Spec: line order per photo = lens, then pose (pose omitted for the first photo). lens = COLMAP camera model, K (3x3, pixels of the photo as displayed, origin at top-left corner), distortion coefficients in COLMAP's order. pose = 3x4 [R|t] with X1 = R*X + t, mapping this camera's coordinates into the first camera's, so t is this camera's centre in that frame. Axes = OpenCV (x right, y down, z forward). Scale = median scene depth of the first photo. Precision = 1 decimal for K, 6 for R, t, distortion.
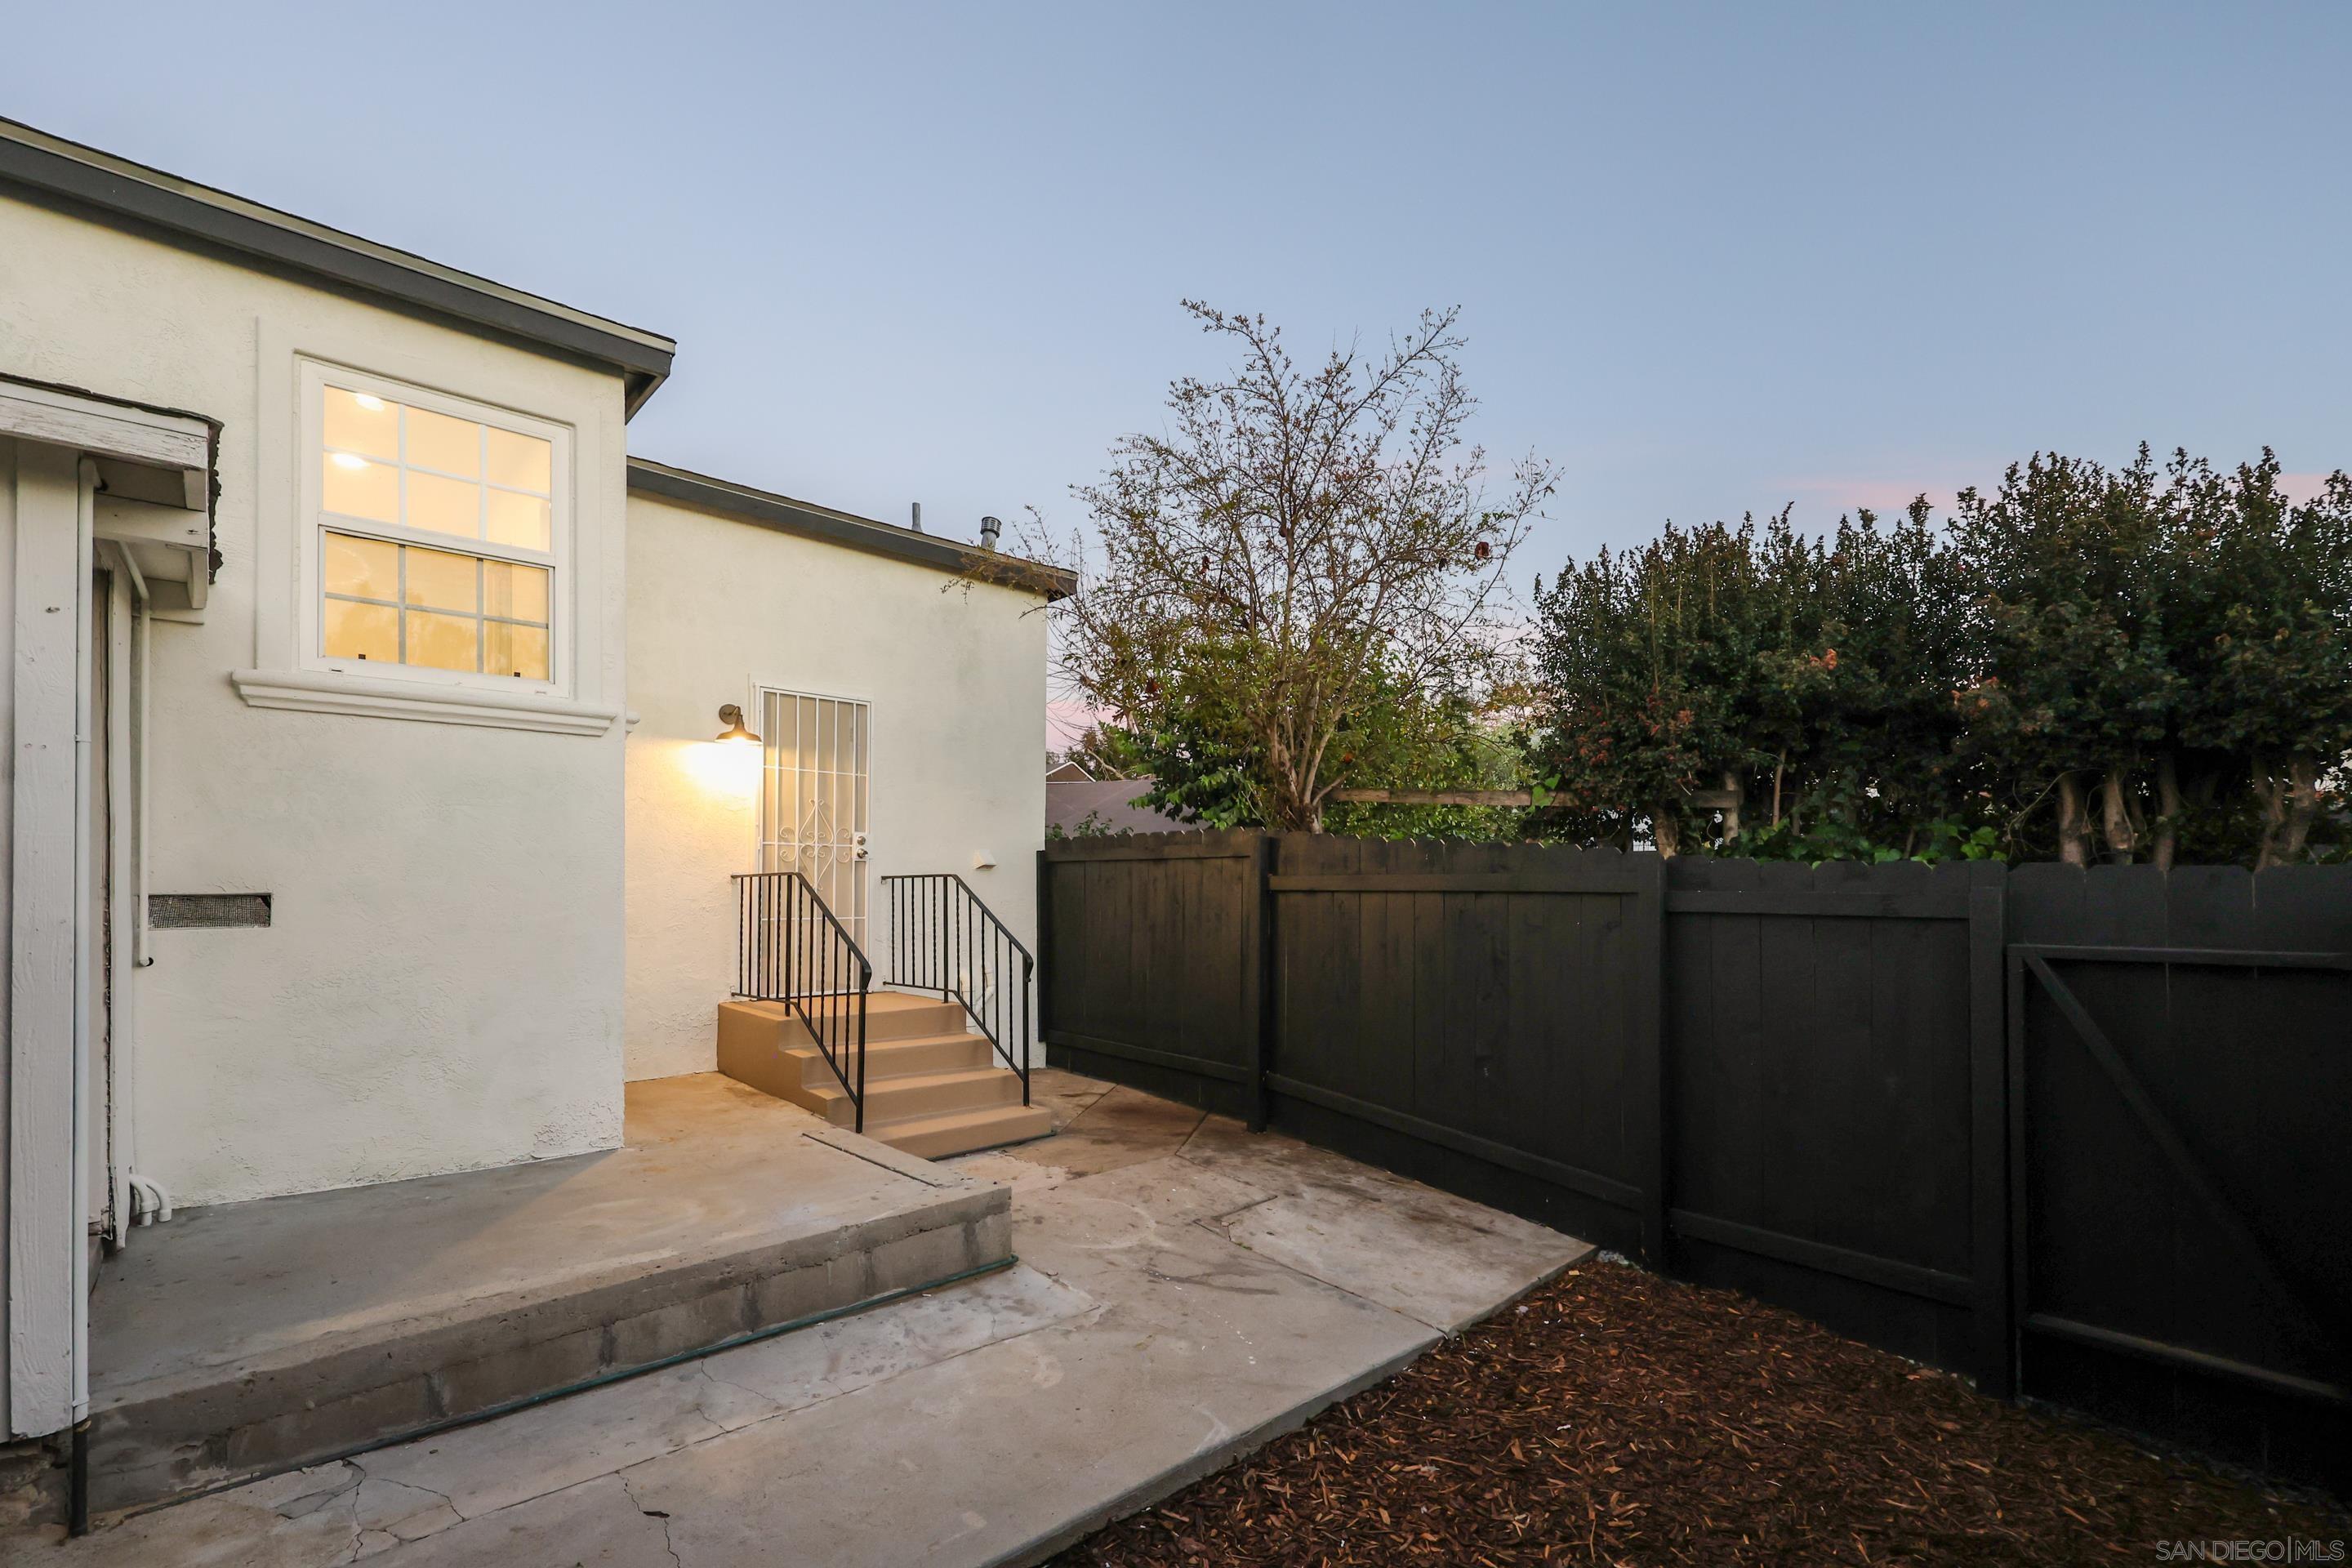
lens RADIAL K [[970.9, 0, 1175.2], [0, 970.9, 877.8], [0, 0, 1]] dist [0.011533, 0.000085]
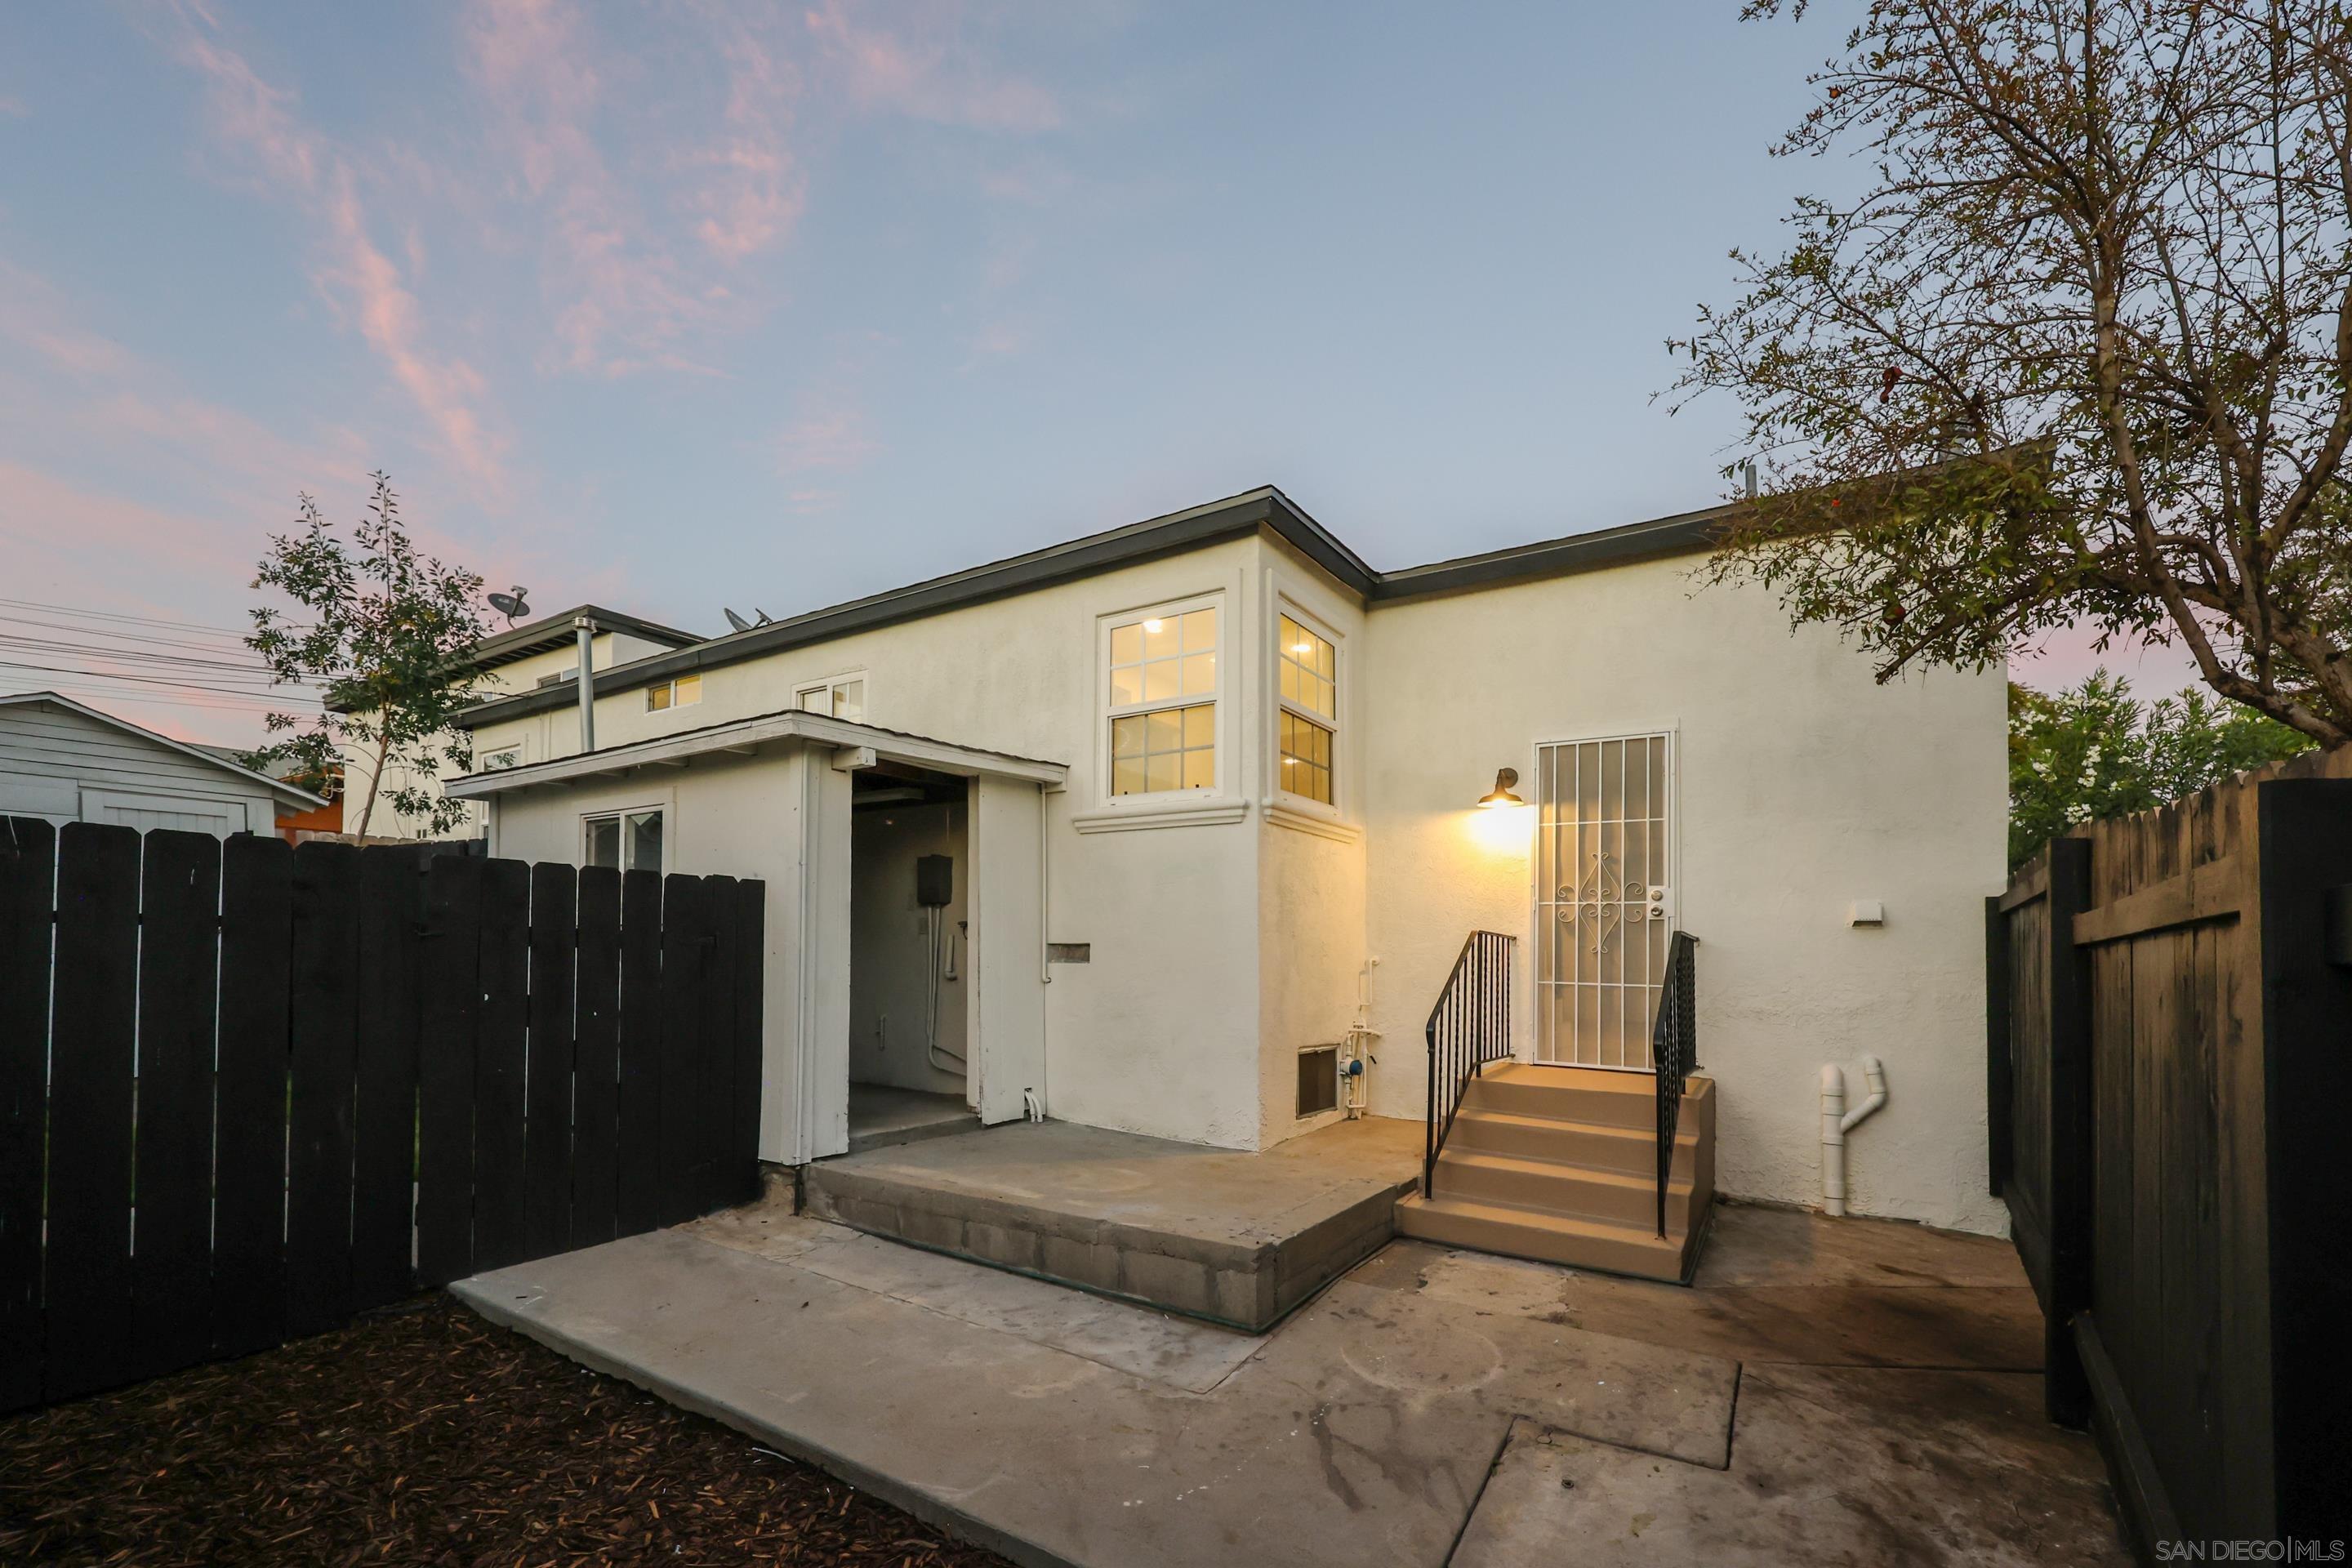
lens RADIAL K [[976.5, 0, 1177.4], [0, 976.5, 944.0], [0, 0, 1]] dist [0.011985, 0.000105]
pose [[0.284961, -0.012872, -0.958453, 0.688125], [-0.009396, 0.999824, -0.016221, 0.039639], [0.958493, 0.013628, 0.284790, 0.635526]]
